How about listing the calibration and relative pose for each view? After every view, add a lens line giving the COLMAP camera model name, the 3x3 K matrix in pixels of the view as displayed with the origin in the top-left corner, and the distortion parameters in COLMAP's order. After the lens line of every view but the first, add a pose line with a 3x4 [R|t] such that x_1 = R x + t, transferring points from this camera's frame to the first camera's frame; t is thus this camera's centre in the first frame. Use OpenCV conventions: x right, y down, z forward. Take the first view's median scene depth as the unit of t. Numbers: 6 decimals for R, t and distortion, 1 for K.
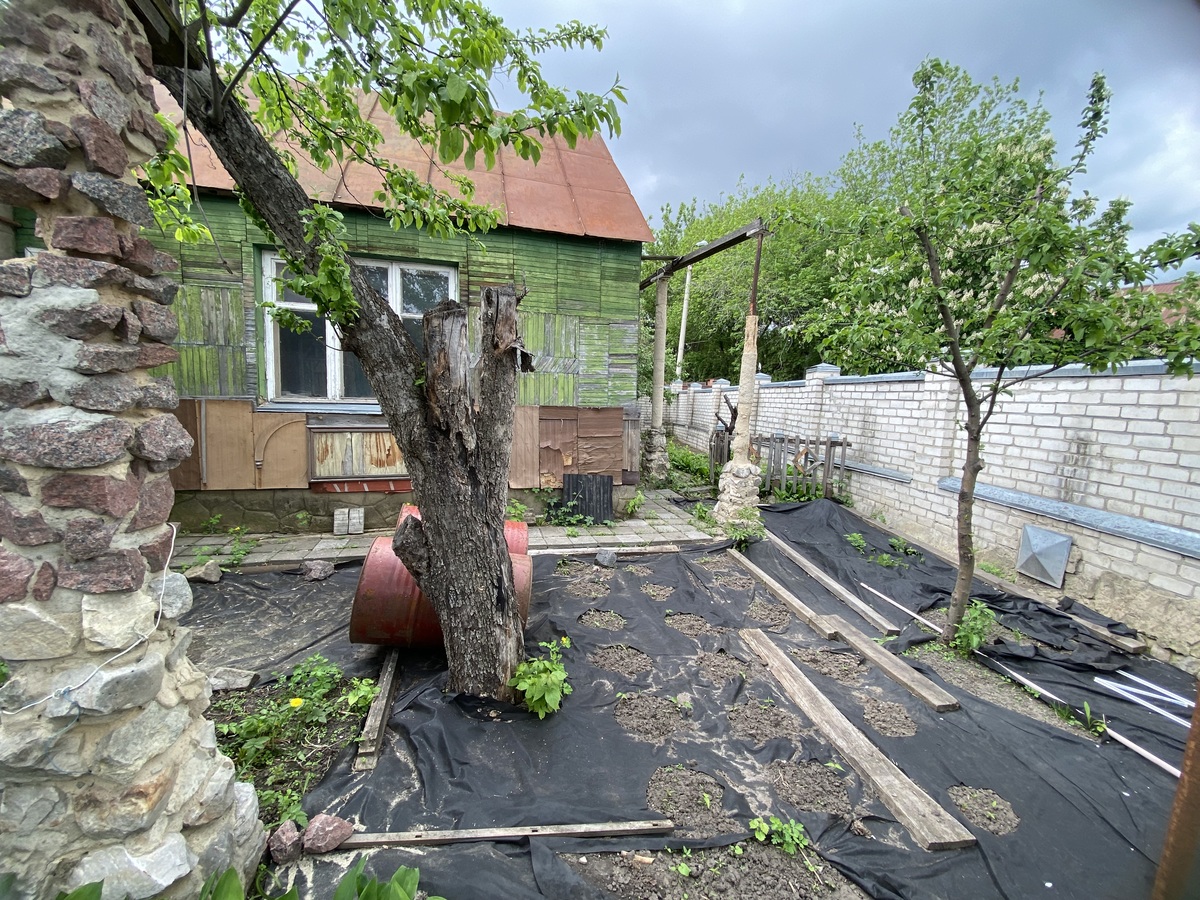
lens RADIAL K [[487.1, 0, 592.4], [0, 487.1, 449.0], [0, 0, 1]] dist [0.014150, -0.017794]
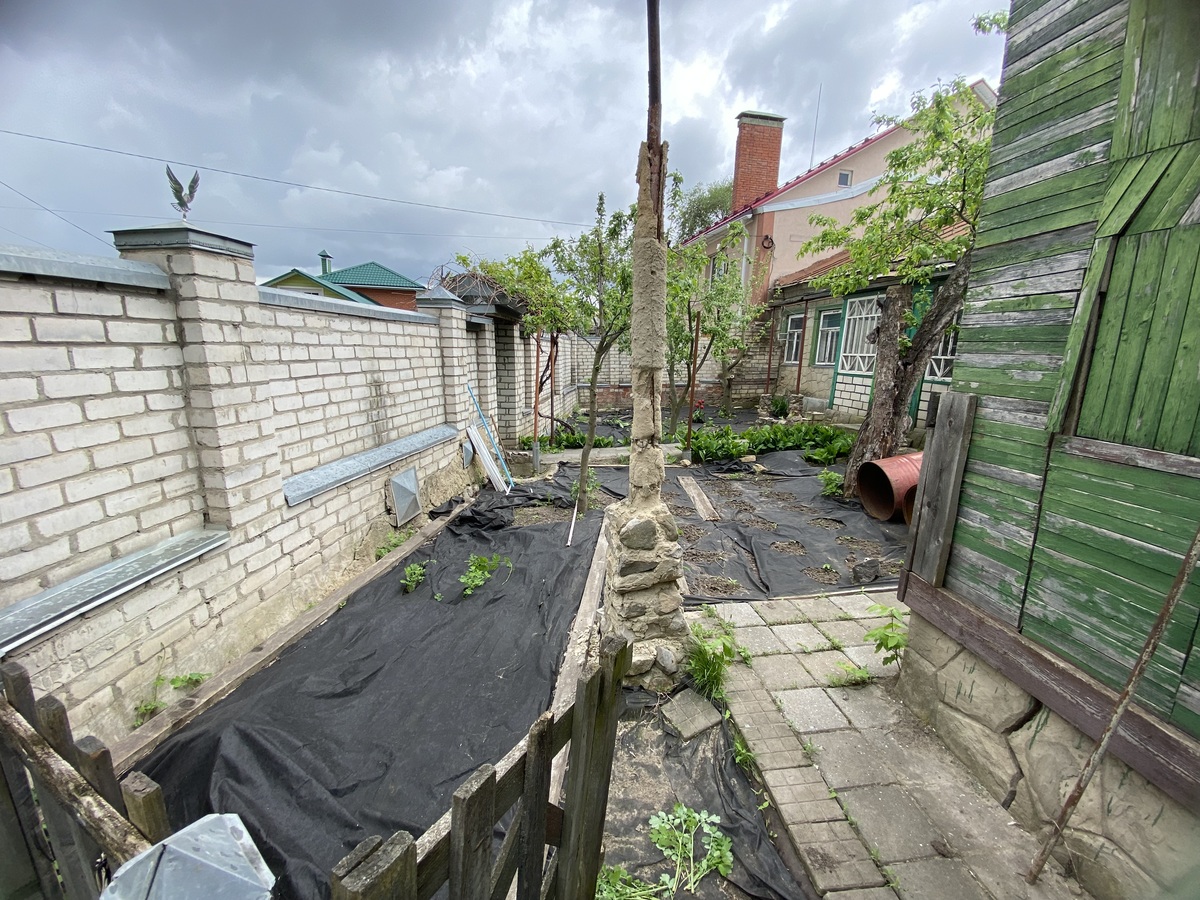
lens RADIAL K [[480.4, 0, 600.0], [0, 480.4, 450.0], [0, 0, 1]] dist [0.021228, -0.020822]
pose [[-0.988777, -0.074111, 0.129724, 0.323876], [-0.029648, 0.948357, 0.315816, -0.174899], [-0.146430, 0.308425, -0.939911, 1.552144]]
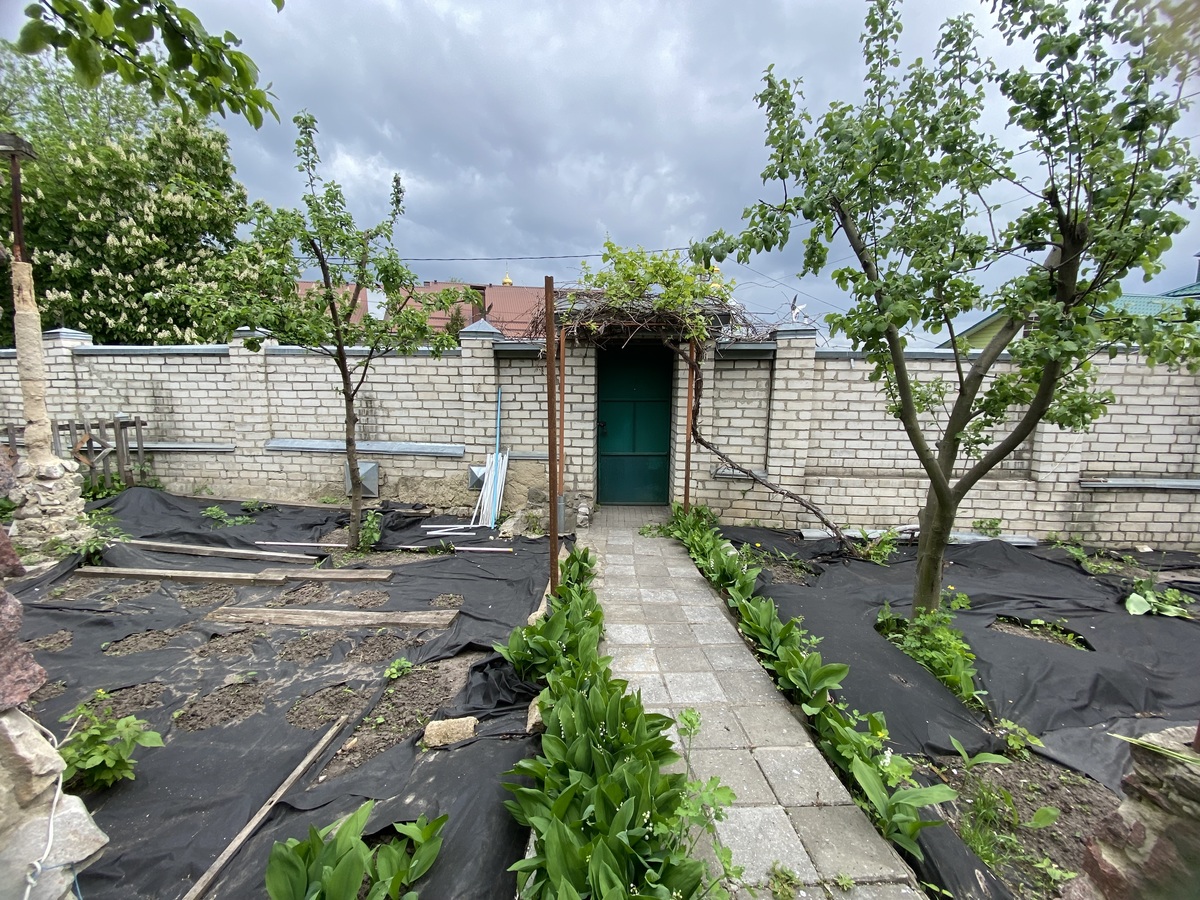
lens RADIAL K [[480.4, 0, 600.0], [0, 480.4, 450.0], [0, 0, 1]] dist [0.021228, -0.020822]
pose [[0.166239, -0.166111, 0.971994, -0.284512], [0.105881, 0.983017, 0.149887, -0.007038], [-0.980385, 0.077999, 0.181004, 0.028103]]
